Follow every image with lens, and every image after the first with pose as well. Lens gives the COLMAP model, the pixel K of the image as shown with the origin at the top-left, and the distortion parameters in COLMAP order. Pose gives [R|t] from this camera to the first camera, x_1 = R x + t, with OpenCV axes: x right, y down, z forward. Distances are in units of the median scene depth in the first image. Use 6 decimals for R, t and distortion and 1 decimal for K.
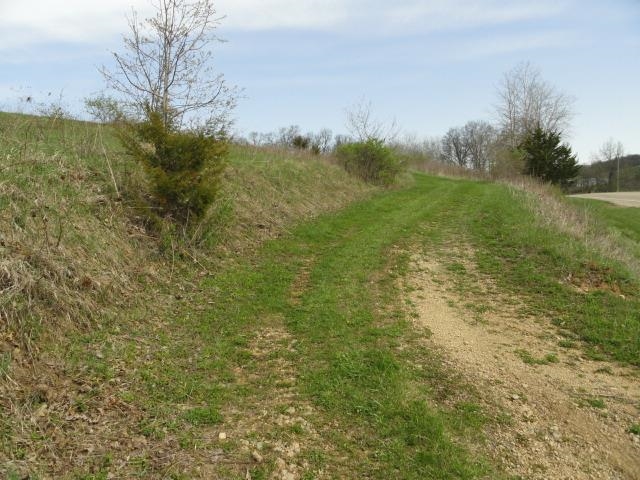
lens RADIAL K [[445.8, 0, 320.0], [0, 445.8, 240.0], [0, 0, 1]] dist [-0.003391, 0.004181]
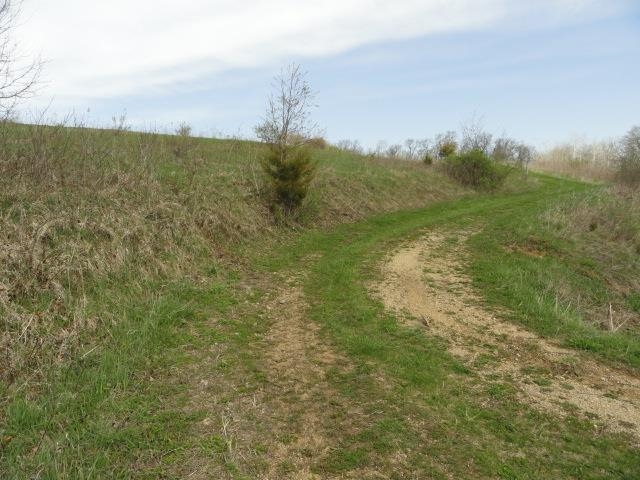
lens RADIAL K [[445.8, 0, 320.0], [0, 445.8, 240.0], [0, 0, 1]] dist [-0.003391, 0.004181]
pose [[0.940019, 0.036851, -0.339126, 0.453735], [-0.041703, 0.999105, -0.007030, 0.103777], [0.338563, 0.020751, 0.940715, -0.716367]]
